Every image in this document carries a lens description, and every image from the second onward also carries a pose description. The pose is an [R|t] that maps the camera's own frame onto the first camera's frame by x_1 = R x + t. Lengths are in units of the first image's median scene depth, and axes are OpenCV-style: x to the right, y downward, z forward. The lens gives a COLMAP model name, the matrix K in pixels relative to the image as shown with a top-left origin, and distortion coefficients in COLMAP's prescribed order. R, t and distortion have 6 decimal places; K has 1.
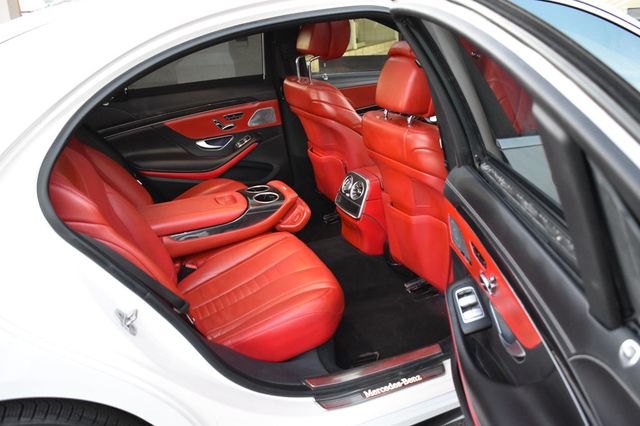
lens RADIAL K [[559.4, 0, 319.3], [0, 559.4, 212.3], [0, 0, 1]] dist [-0.023293, 0.000618]
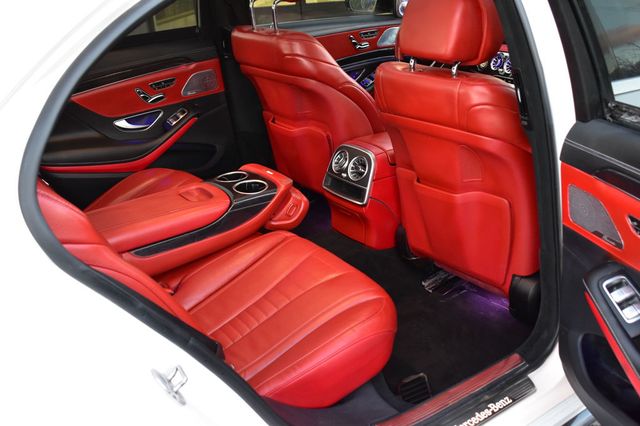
lens RADIAL K [[671.9, 0, 320.2], [0, 671.9, 210.6], [0, 0, 1]] dist [-0.035711, 0.000000]
pose [[0.976920, -0.090828, 0.193335, -0.178778], [0.087865, 0.995847, 0.023861, -0.008203], [-0.194699, -0.006322, 0.980843, 0.108724]]
